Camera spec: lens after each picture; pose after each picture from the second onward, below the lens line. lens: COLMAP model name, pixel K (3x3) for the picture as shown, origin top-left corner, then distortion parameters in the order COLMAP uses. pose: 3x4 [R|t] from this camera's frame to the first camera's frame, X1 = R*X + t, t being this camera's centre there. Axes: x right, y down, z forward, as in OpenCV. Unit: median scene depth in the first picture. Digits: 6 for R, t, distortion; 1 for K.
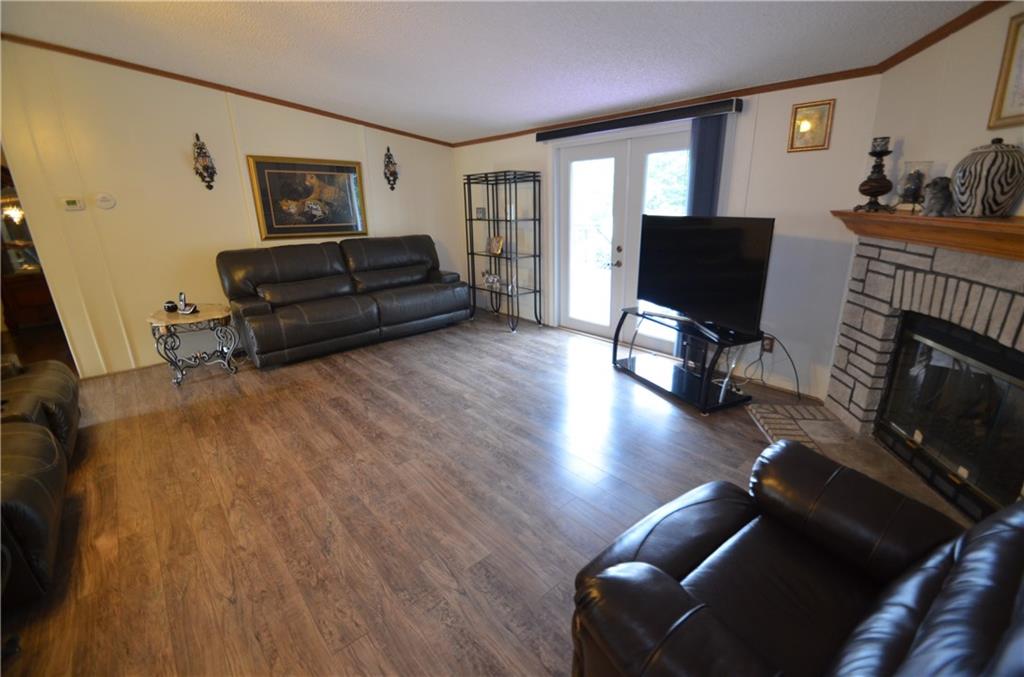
lens RADIAL K [[449.3, 0, 530.3], [0, 449.3, 339.9], [0, 0, 1]] dist [0.009700, -0.013165]
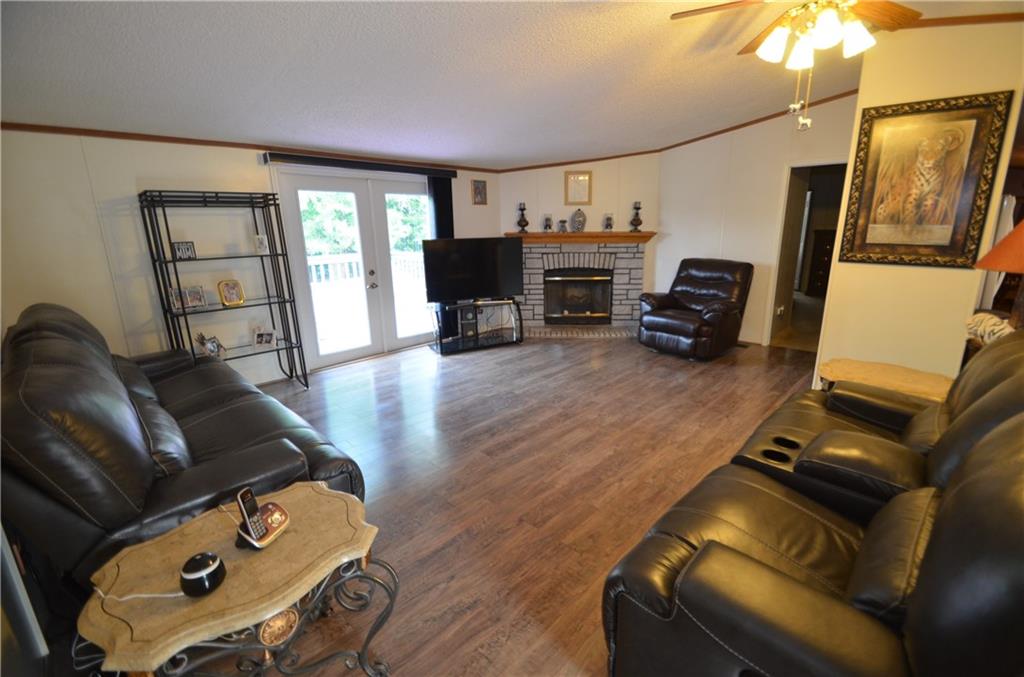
lens RADIAL K [[449.3, 0, 530.3], [0, 449.3, 339.9], [0, 0, 1]] dist [0.009700, -0.013165]
pose [[-0.089902, -0.228551, 0.969372, -1.556519], [0.312896, 0.917550, 0.245352, -0.319603], [-0.945523, 0.325370, -0.010977, 1.102973]]
